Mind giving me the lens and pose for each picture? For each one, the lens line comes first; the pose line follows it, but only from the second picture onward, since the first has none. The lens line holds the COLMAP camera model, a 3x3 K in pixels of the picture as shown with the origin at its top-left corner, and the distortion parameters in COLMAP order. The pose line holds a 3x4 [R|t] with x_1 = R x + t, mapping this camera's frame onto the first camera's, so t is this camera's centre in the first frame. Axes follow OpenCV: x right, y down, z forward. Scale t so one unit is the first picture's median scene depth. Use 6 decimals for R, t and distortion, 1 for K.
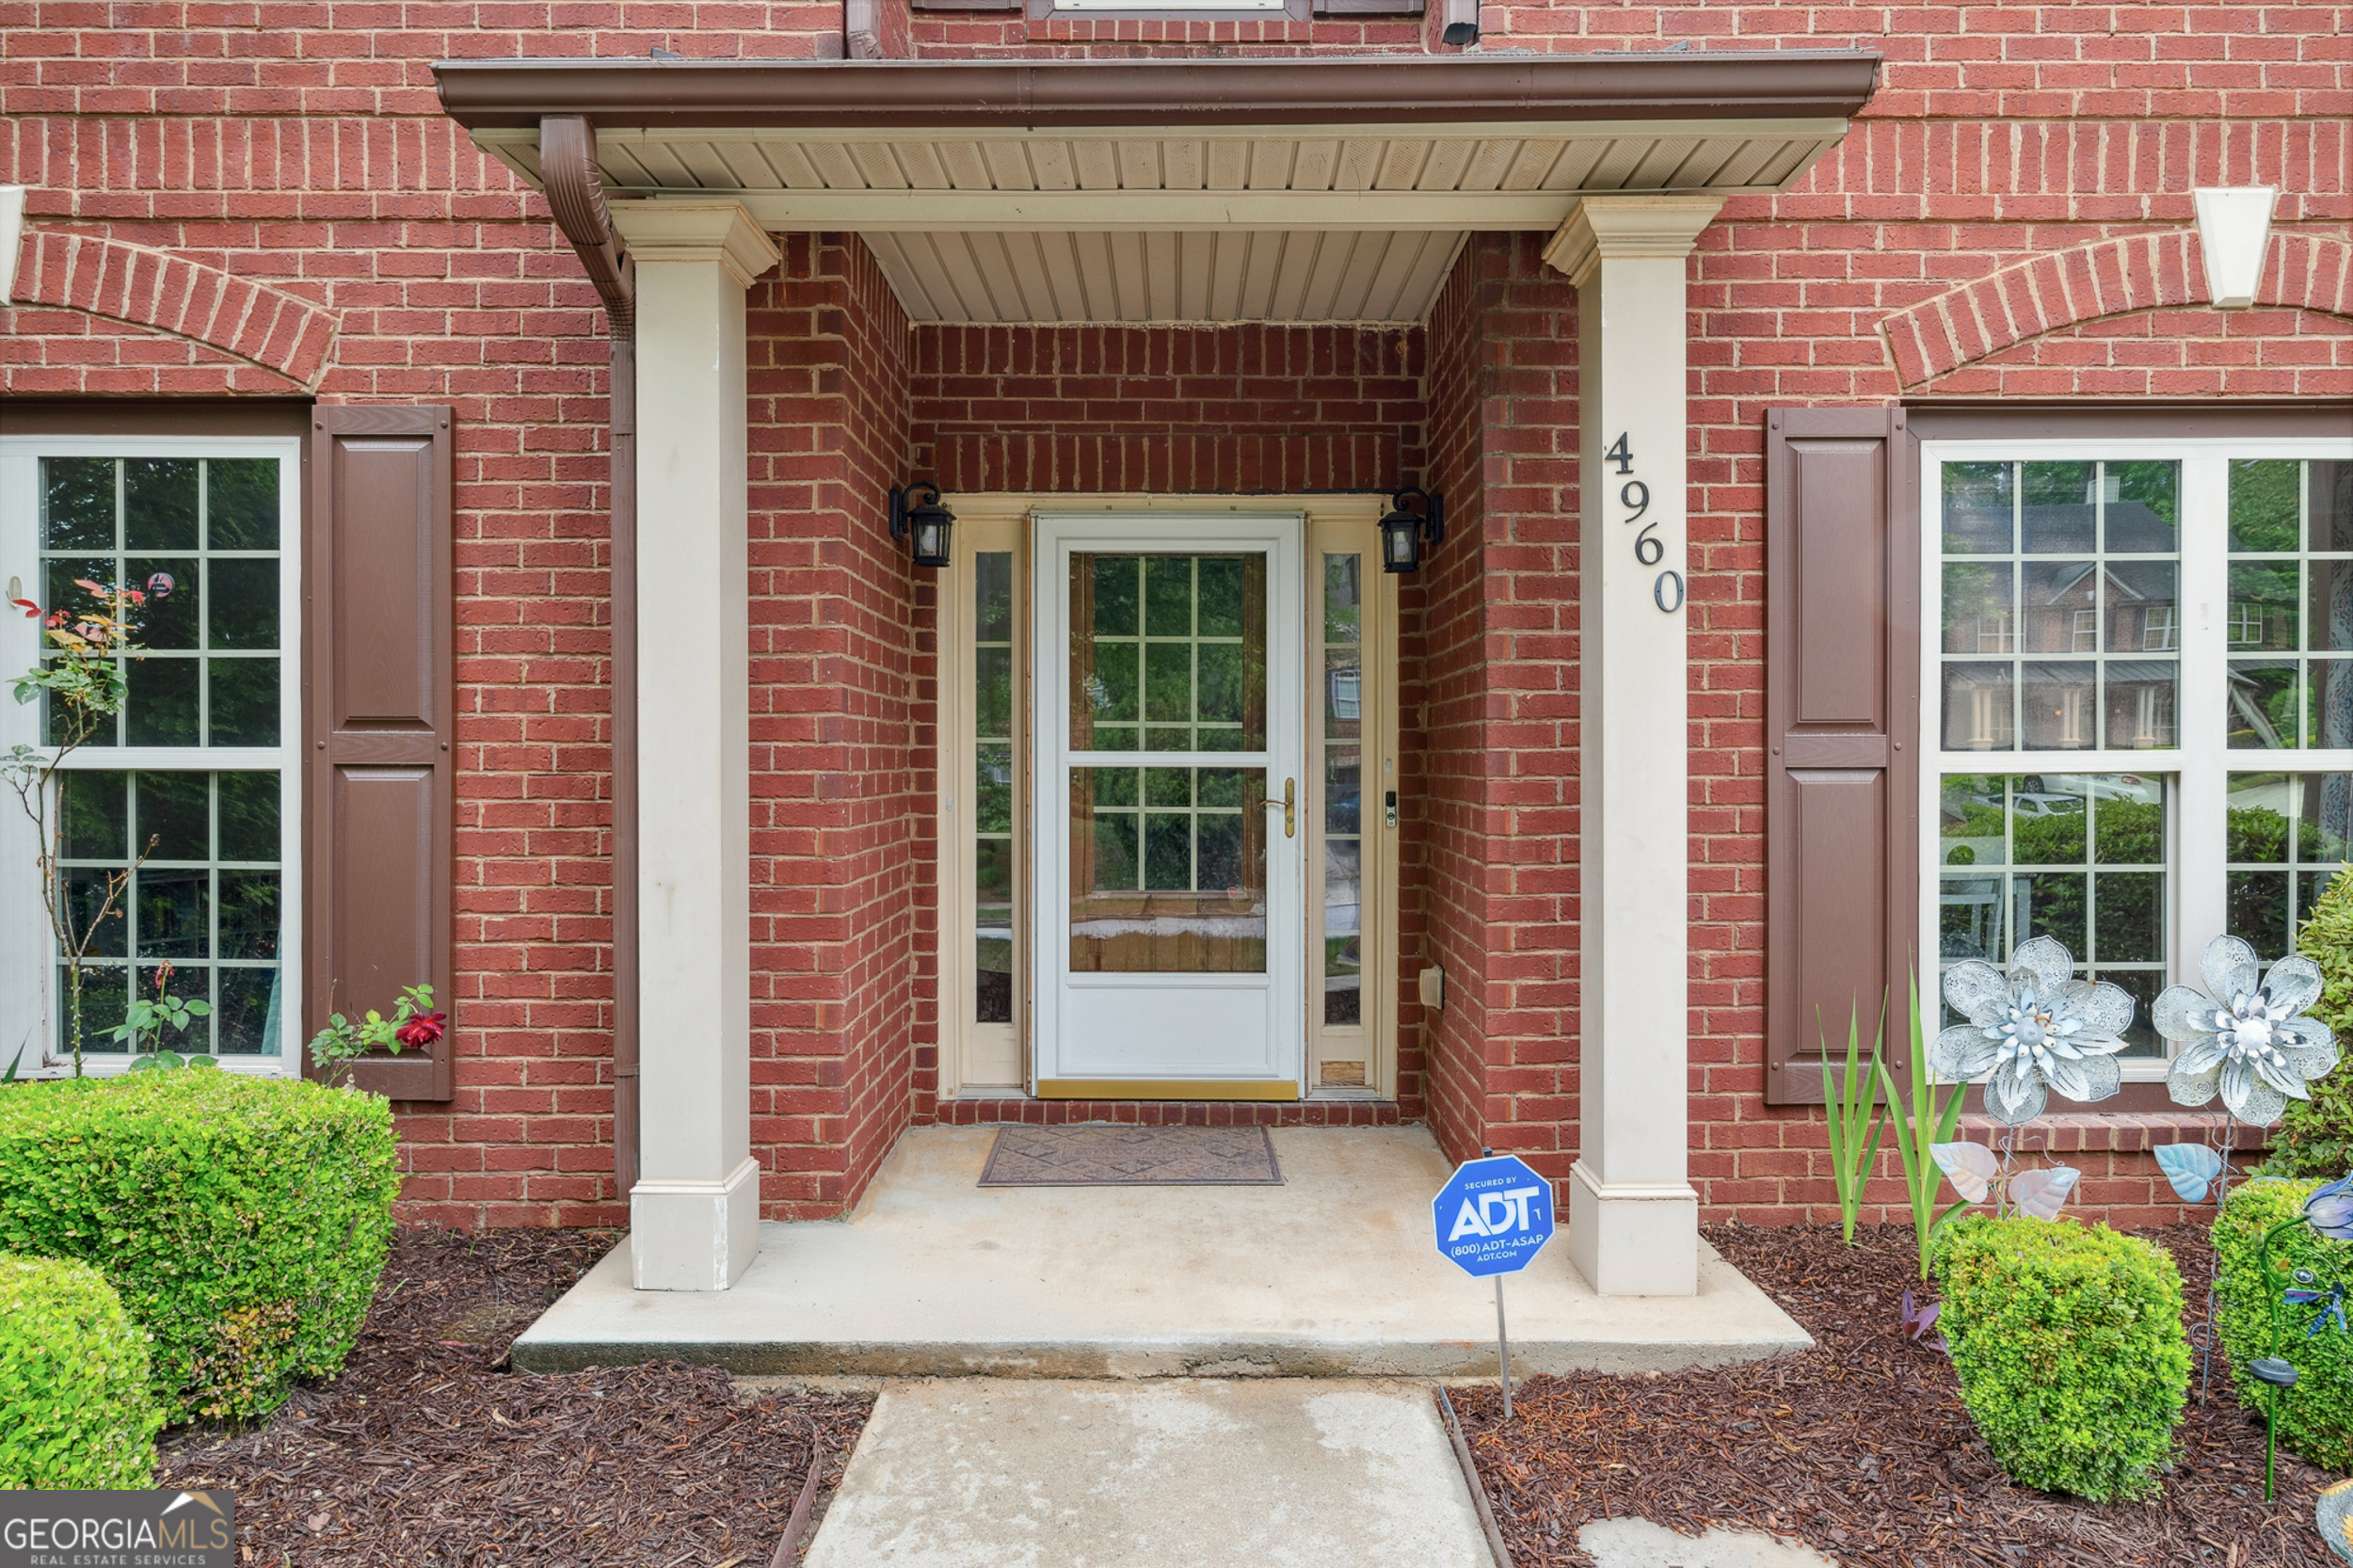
lens RADIAL K [[1324.3, 0, 1175.5], [0, 1324.3, 774.2], [0, 0, 1]] dist [-0.002017, 0.000152]
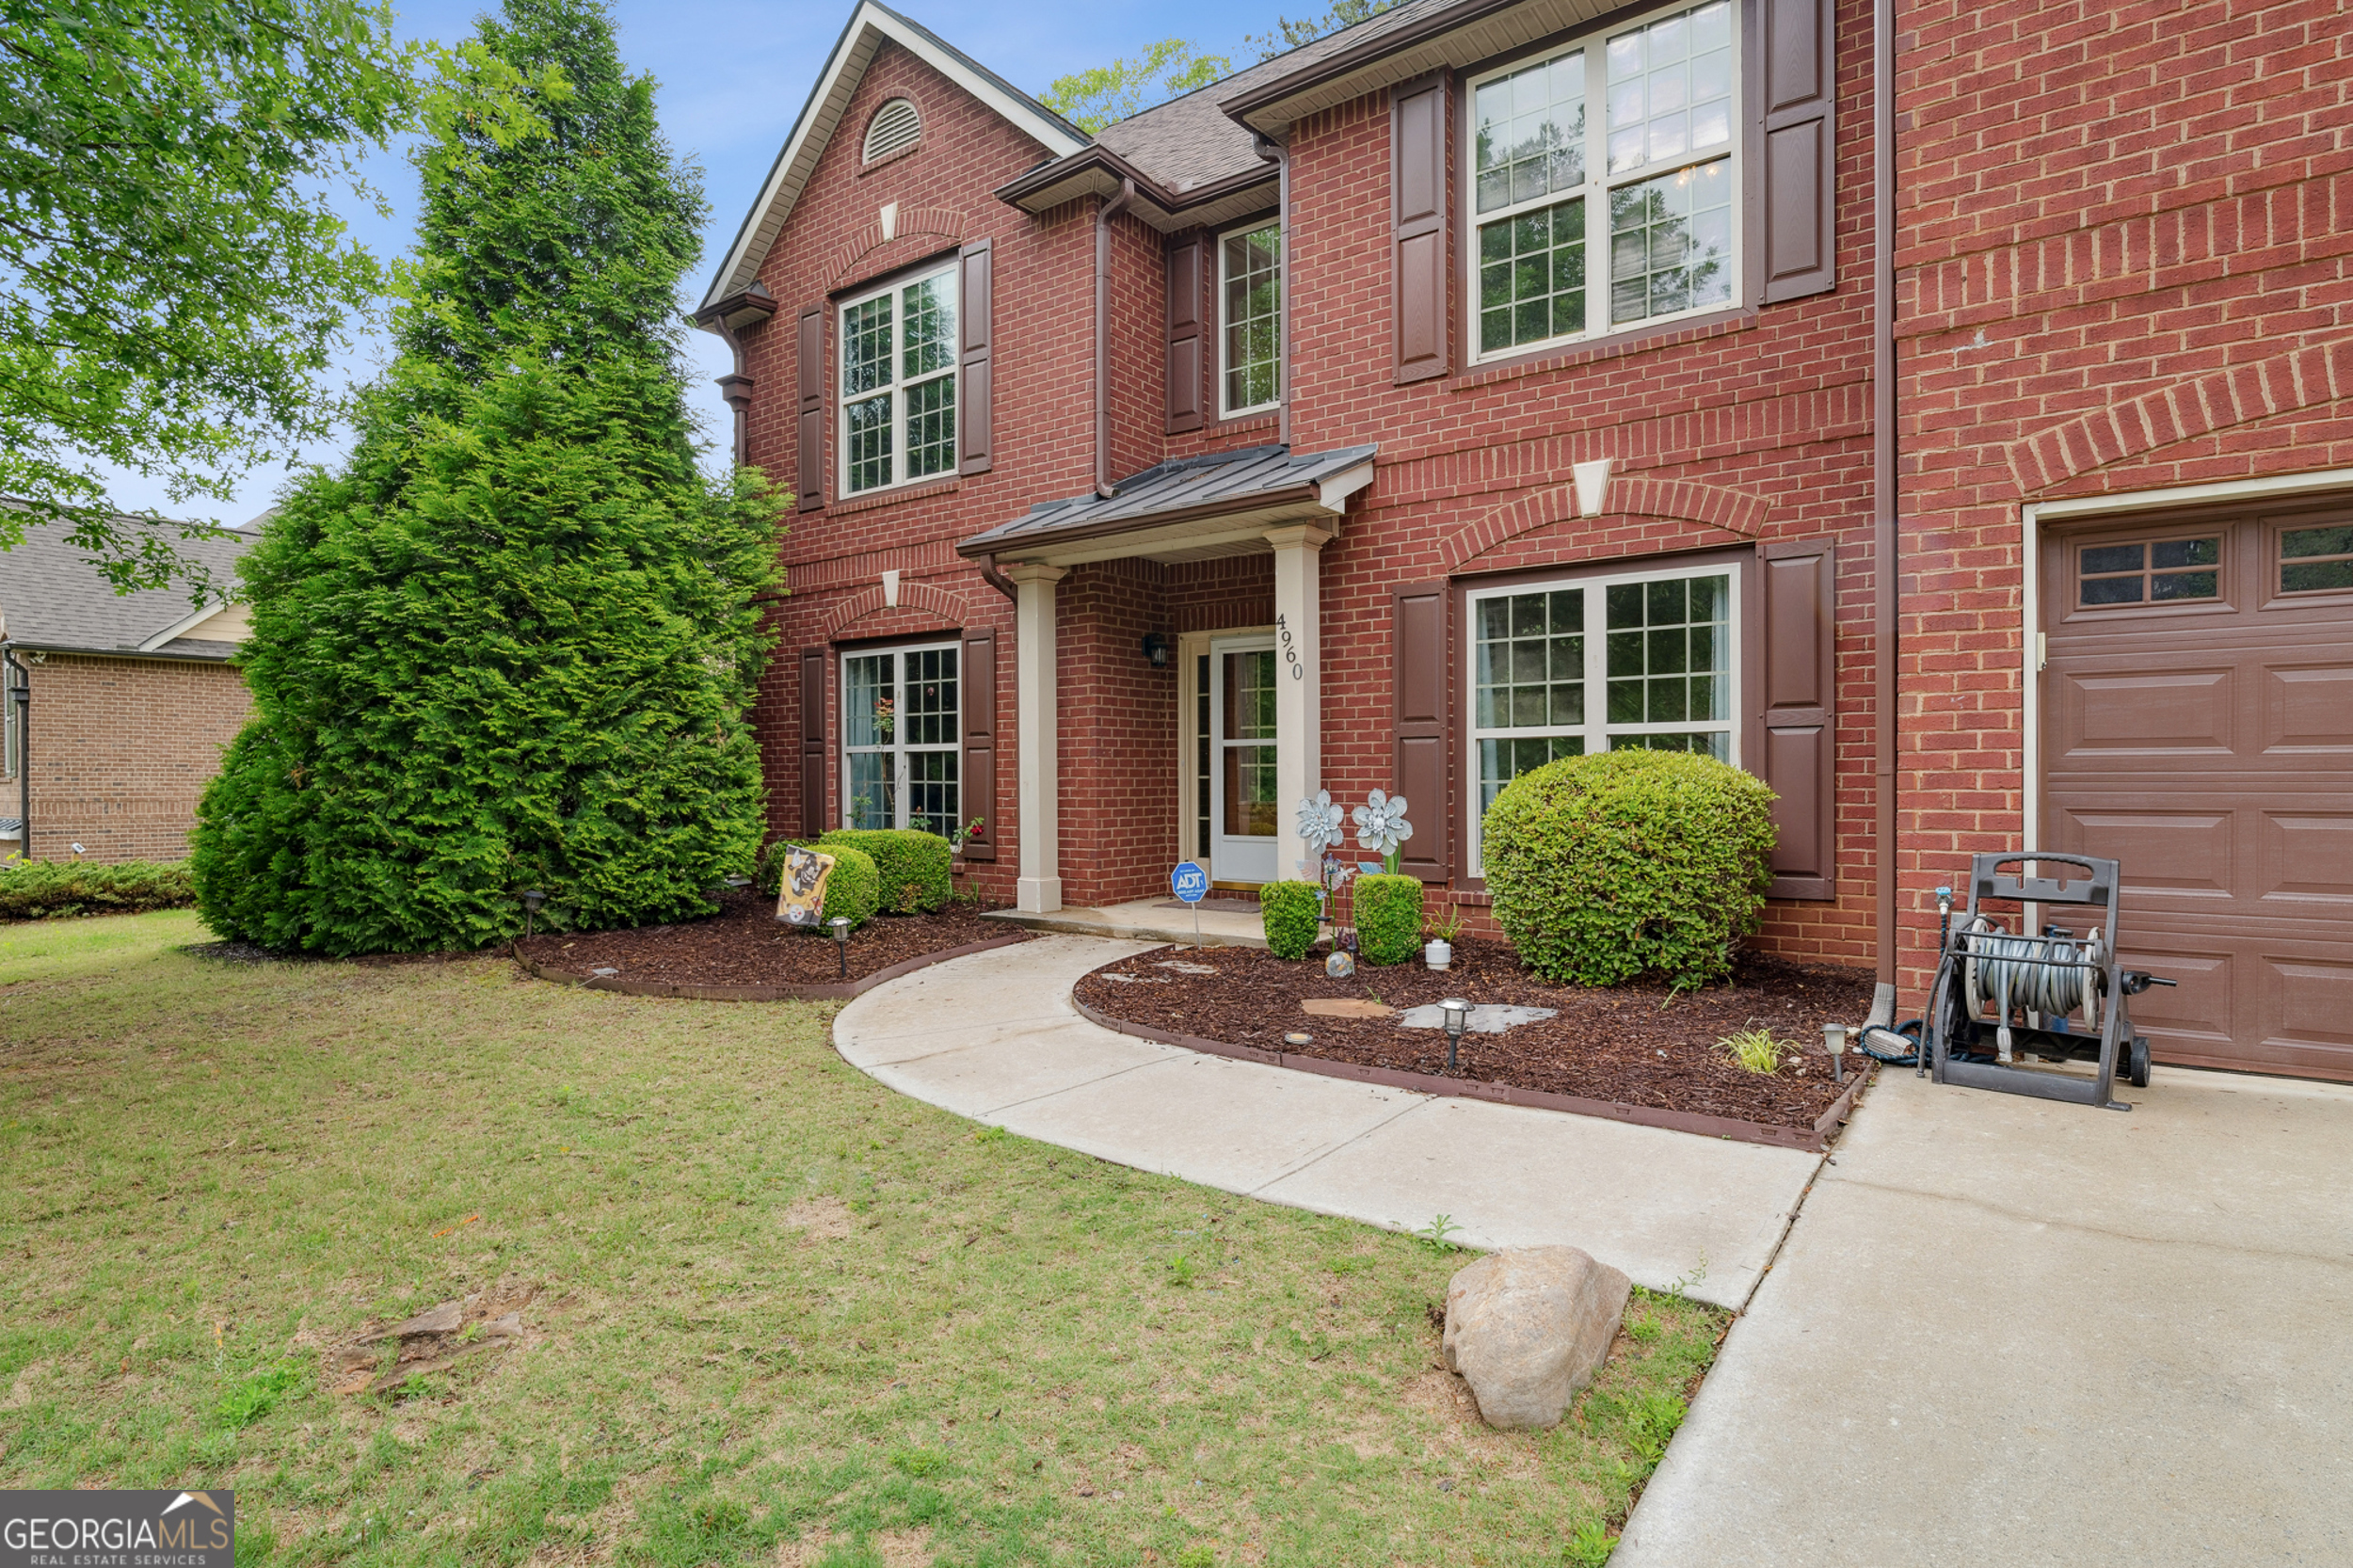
lens RADIAL K [[1184.9, 0, 1176.1], [0, 1184.9, 786.7], [0, 0, 1]] dist [-0.001039, -0.000220]
pose [[0.810874, 0.000128, -0.585221, 1.356764], [-0.000399, 1.000000, -0.000334, 0.082755], [0.585221, 0.000504, 0.810874, -0.935310]]
